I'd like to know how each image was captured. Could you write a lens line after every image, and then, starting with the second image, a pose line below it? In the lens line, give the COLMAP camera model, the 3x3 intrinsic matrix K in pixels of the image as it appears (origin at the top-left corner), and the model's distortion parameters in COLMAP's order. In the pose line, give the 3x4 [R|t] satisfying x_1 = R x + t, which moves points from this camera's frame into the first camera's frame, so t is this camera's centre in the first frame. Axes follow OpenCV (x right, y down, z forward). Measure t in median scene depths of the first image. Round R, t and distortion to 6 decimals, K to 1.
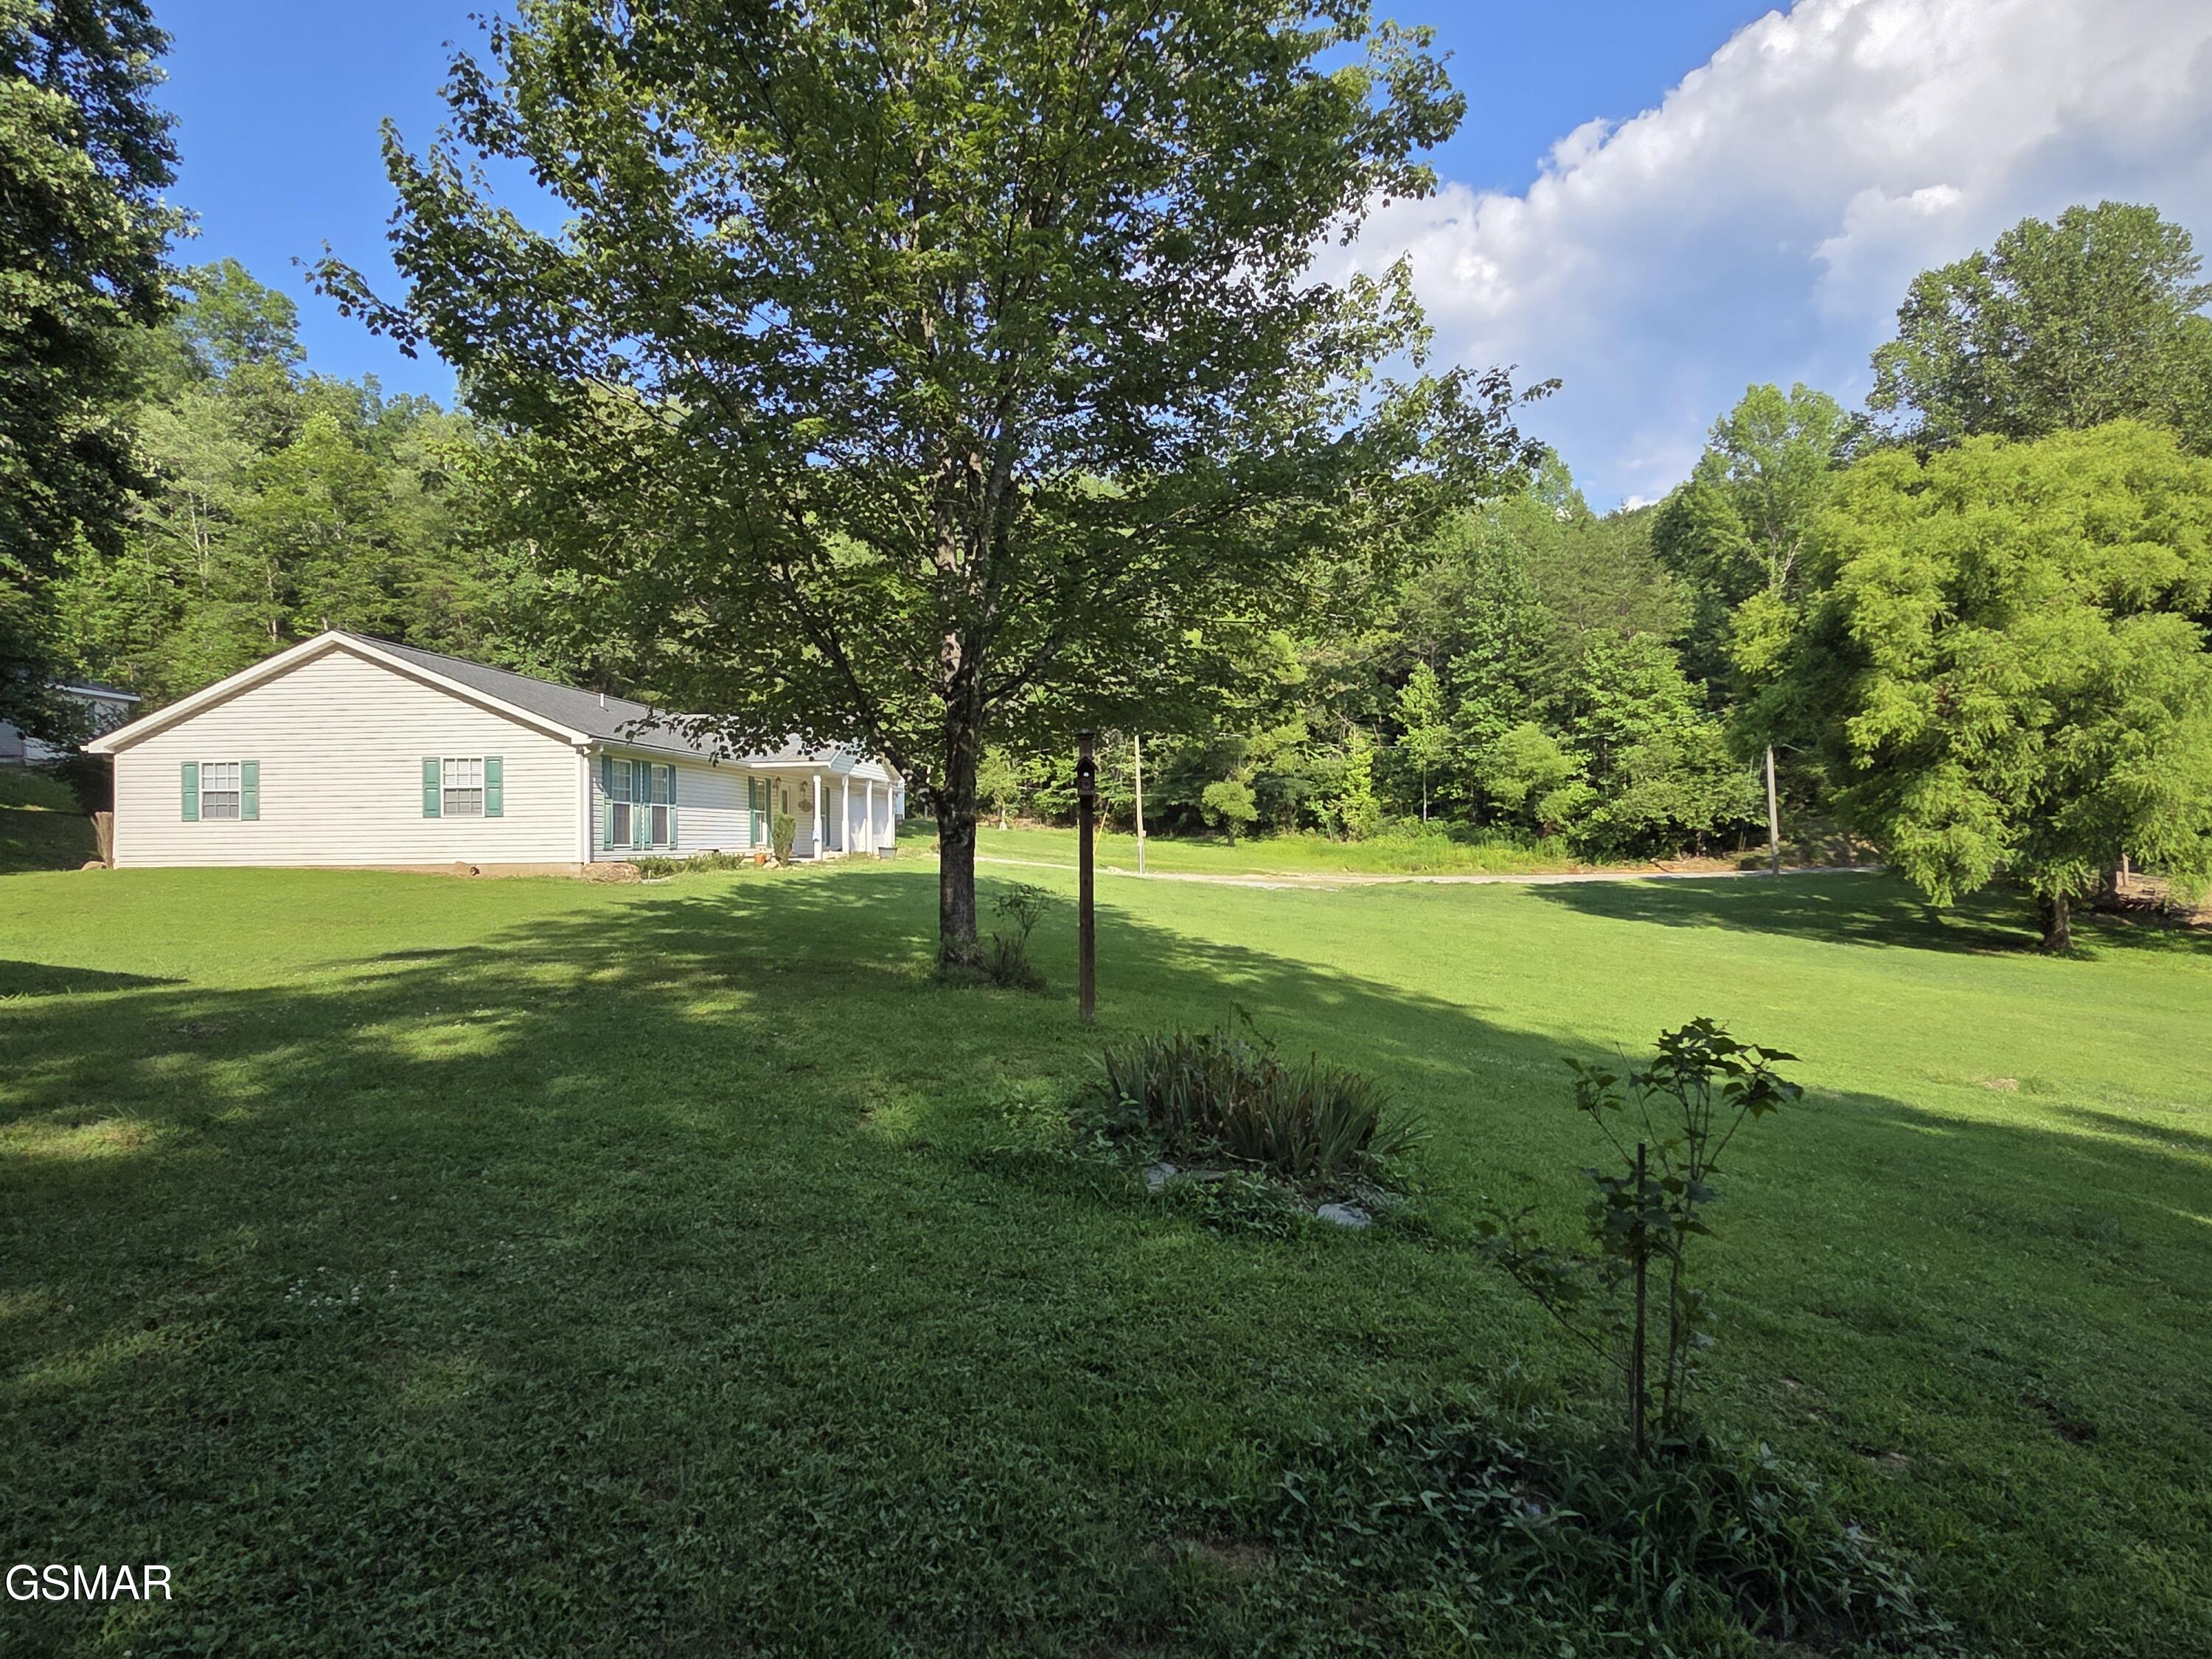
lens RADIAL K [[1217.3, 0, 1097.7], [0, 1217.3, 842.4], [0, 0, 1]] dist [0.000632, -0.003502]
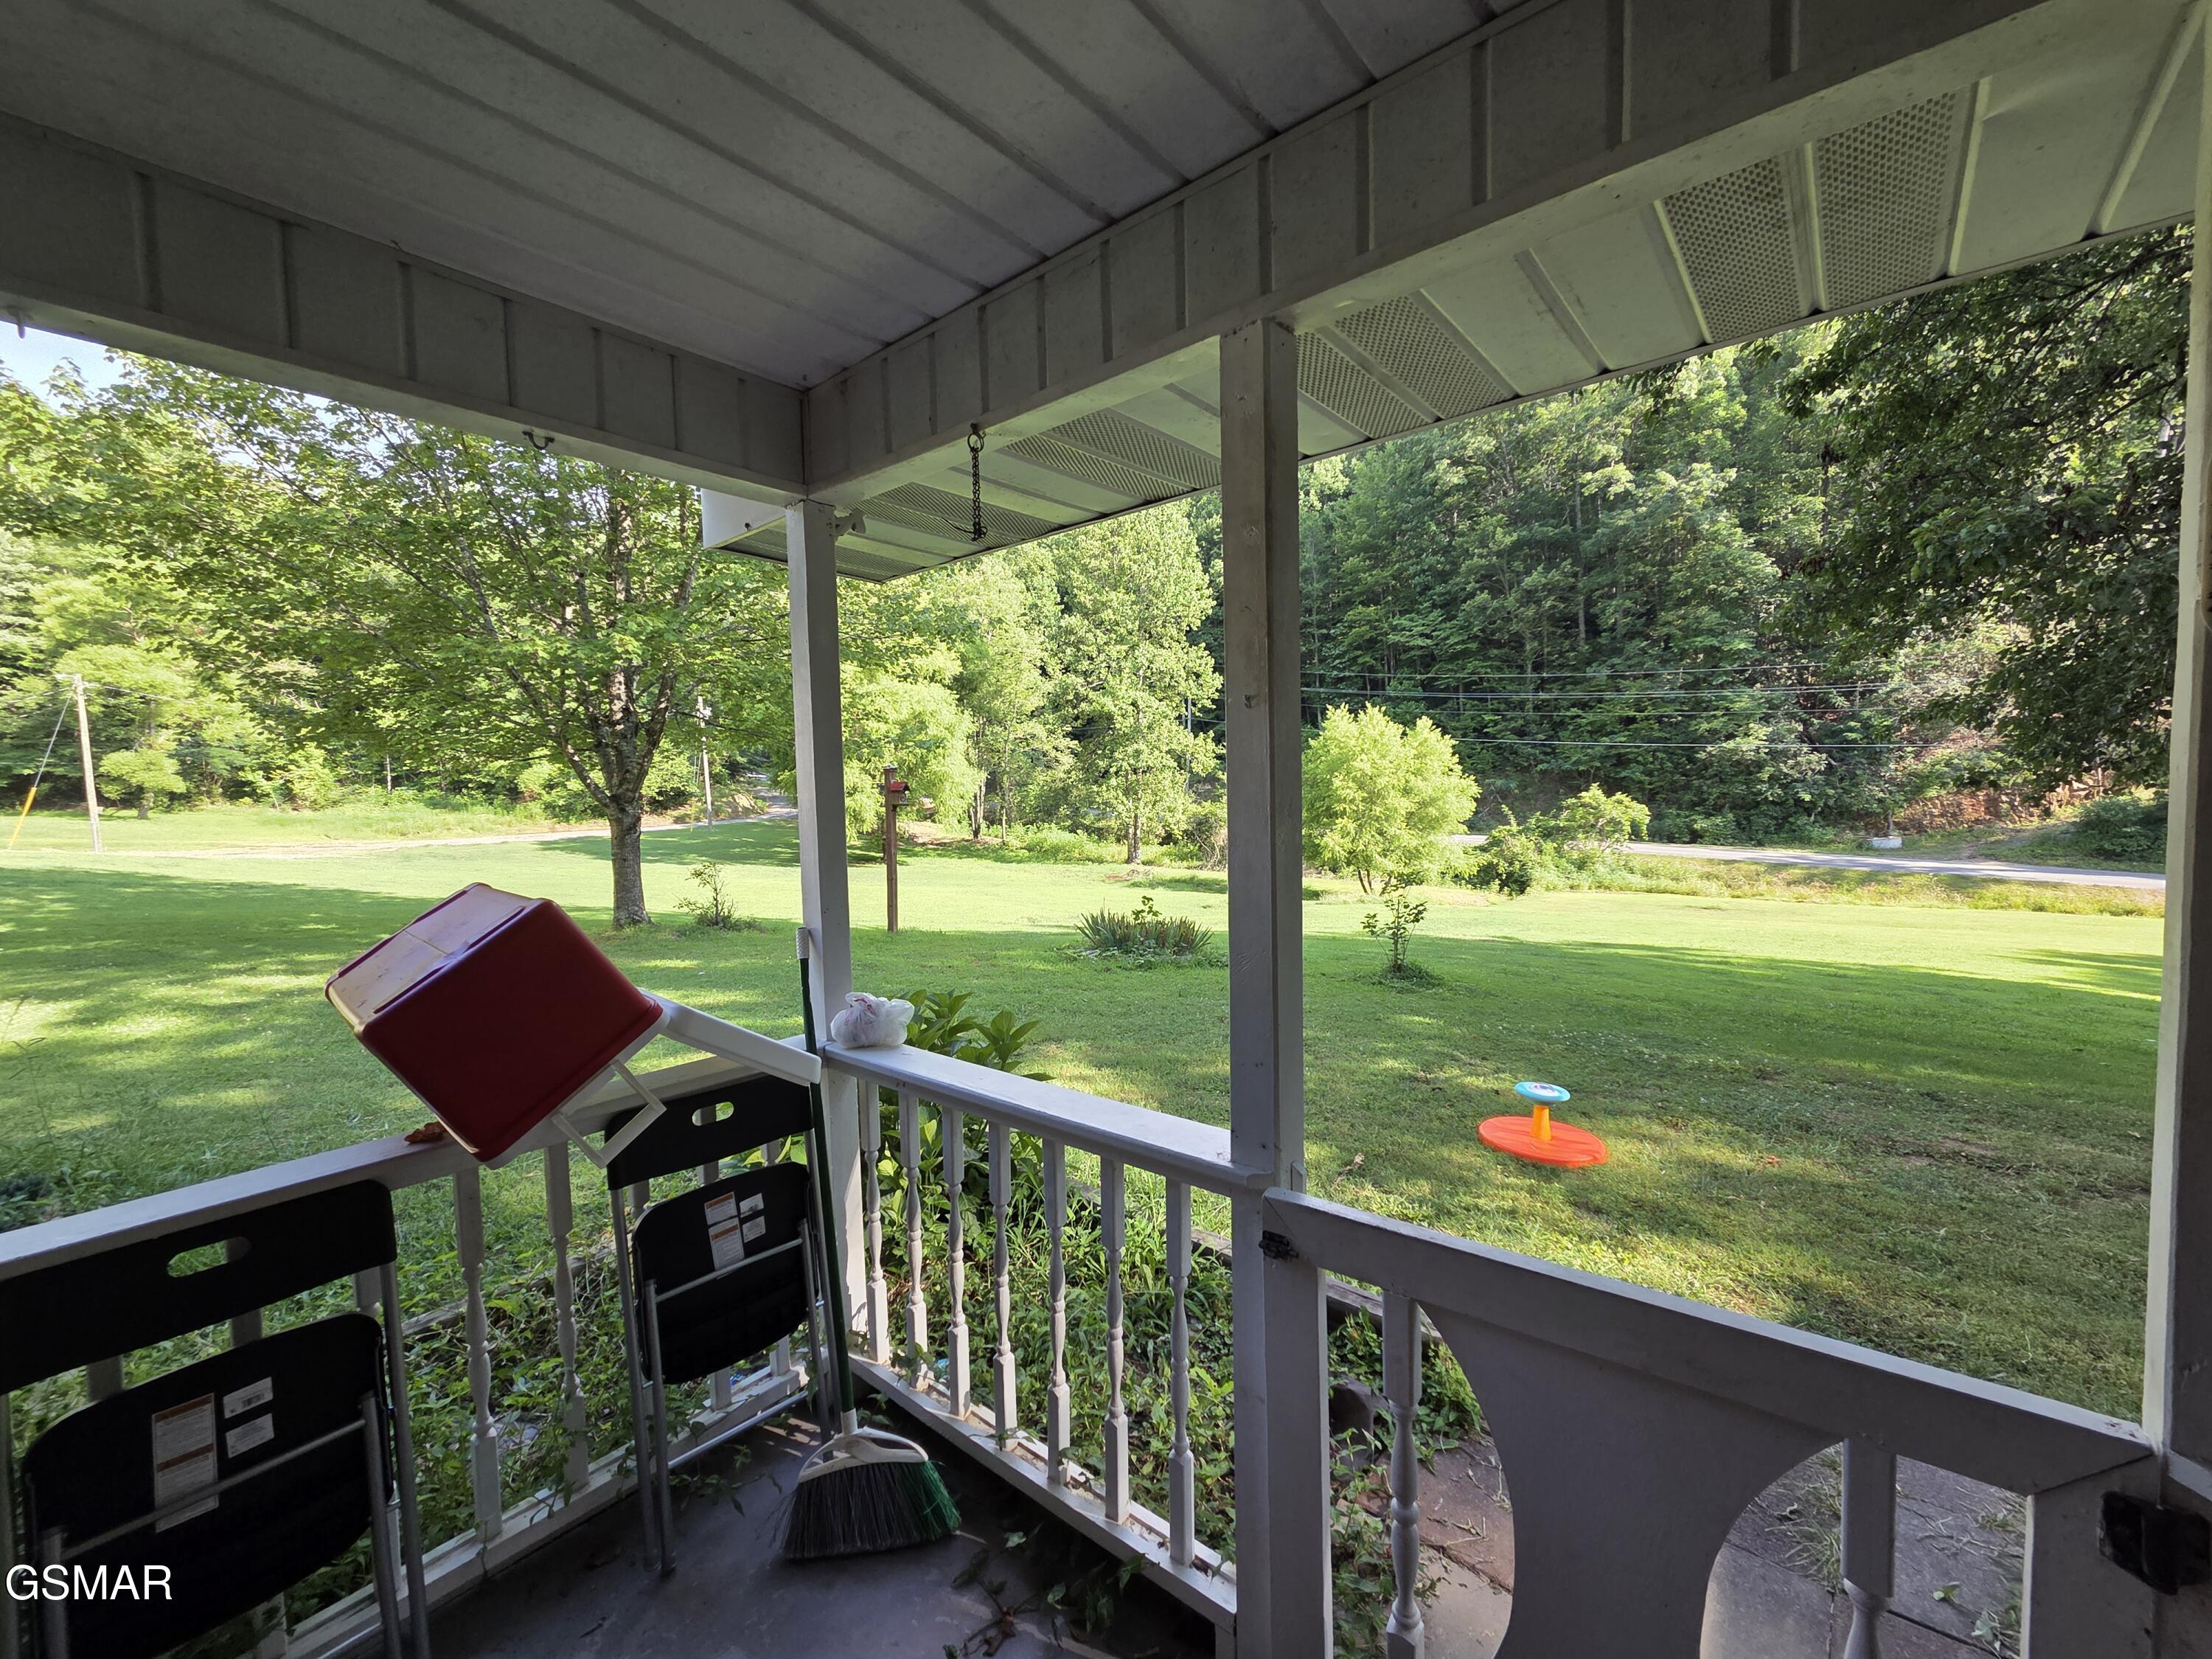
lens RADIAL K [[891.6, 0, 1105.3], [0, 891.6, 830.9], [0, 0, 1]] dist [0.001090, -0.000072]
pose [[0.524040, -0.046985, 0.850397, -0.604489], [0.017795, 0.998863, 0.044222, -0.035769], [-0.851508, -0.008041, 0.524281, 0.076035]]
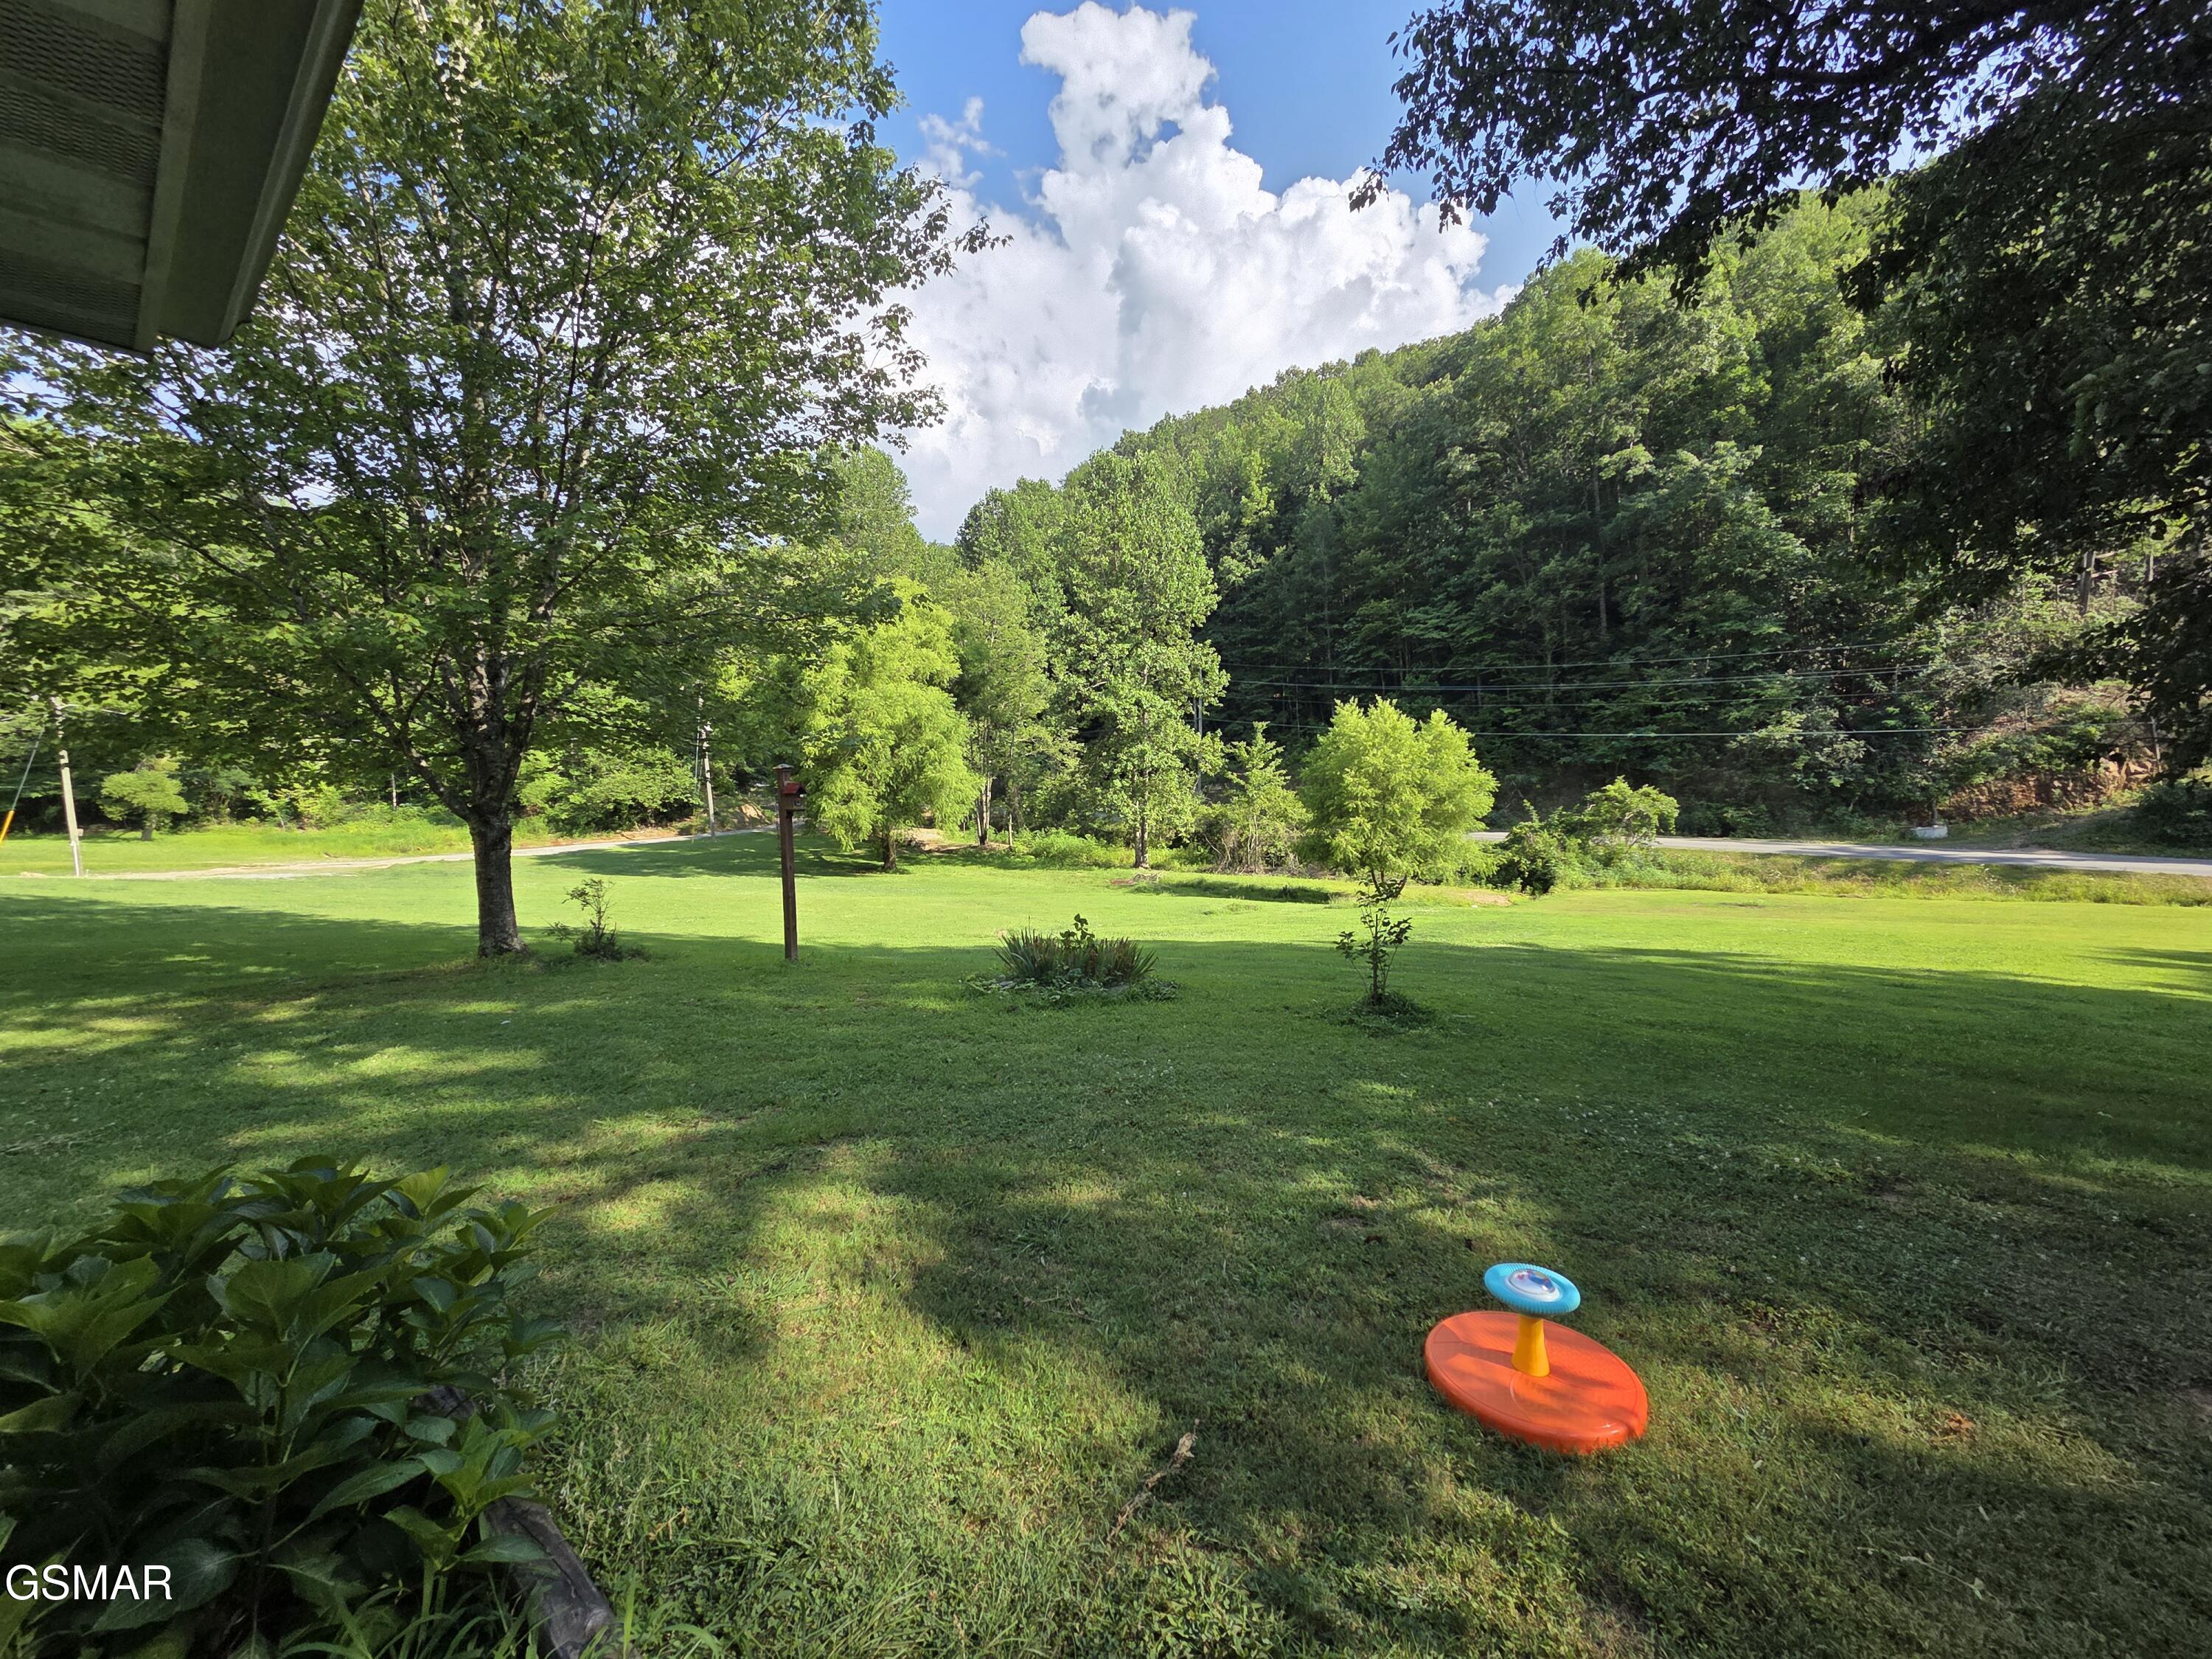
lens RADIAL K [[891.6, 0, 1105.3], [0, 891.6, 830.9], [0, 0, 1]] dist [0.001090, -0.000072]
pose [[0.541961, -0.053178, 0.838720, -0.458497], [0.036908, 0.998539, 0.039462, -0.029325], [-0.839593, 0.009568, 0.543132, 0.082615]]
